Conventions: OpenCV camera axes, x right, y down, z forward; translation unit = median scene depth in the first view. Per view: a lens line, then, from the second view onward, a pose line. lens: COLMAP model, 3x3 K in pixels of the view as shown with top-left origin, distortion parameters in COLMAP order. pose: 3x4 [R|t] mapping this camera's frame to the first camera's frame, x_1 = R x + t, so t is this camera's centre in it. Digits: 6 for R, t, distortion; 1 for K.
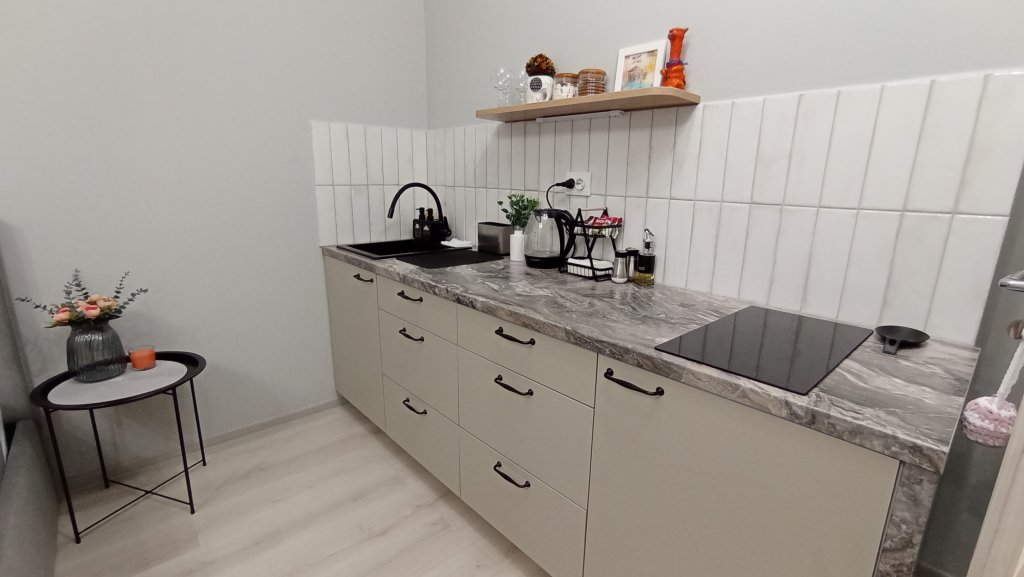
lens RADIAL K [[463.8, 0, 519.4], [0, 463.8, 286.6], [0, 0, 1]] dist [-0.018217, 0.005172]
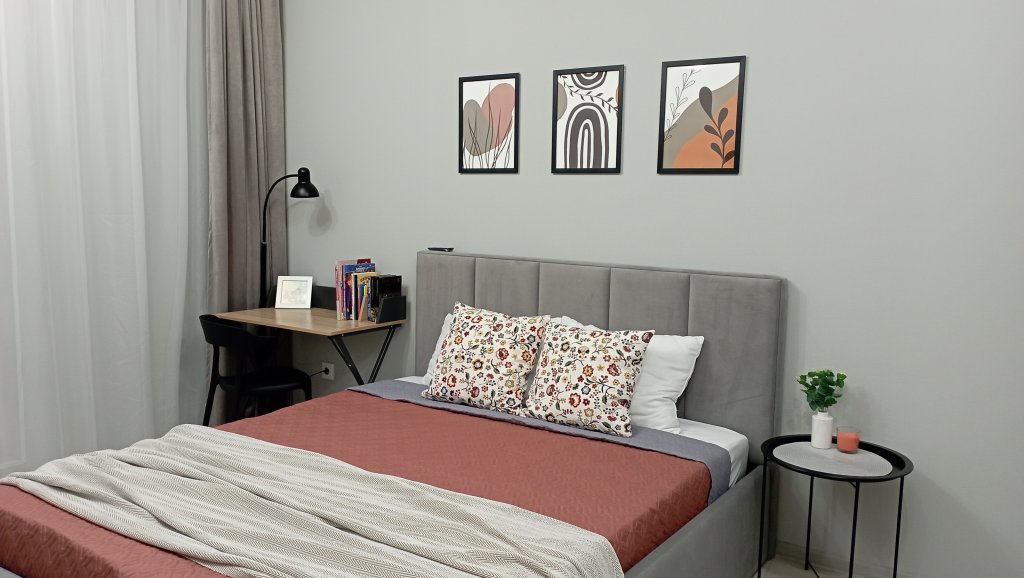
lens RADIAL K [[828.4, 0, 518.1], [0, 828.4, 292.1], [0, 0, 1]] dist [0.063672, -0.004426]
pose [[0.253636, 0.104574, -0.961630, 0.628577], [-0.238836, 0.970129, 0.042503, -0.052761], [0.937351, 0.218892, 0.271036, -0.169803]]
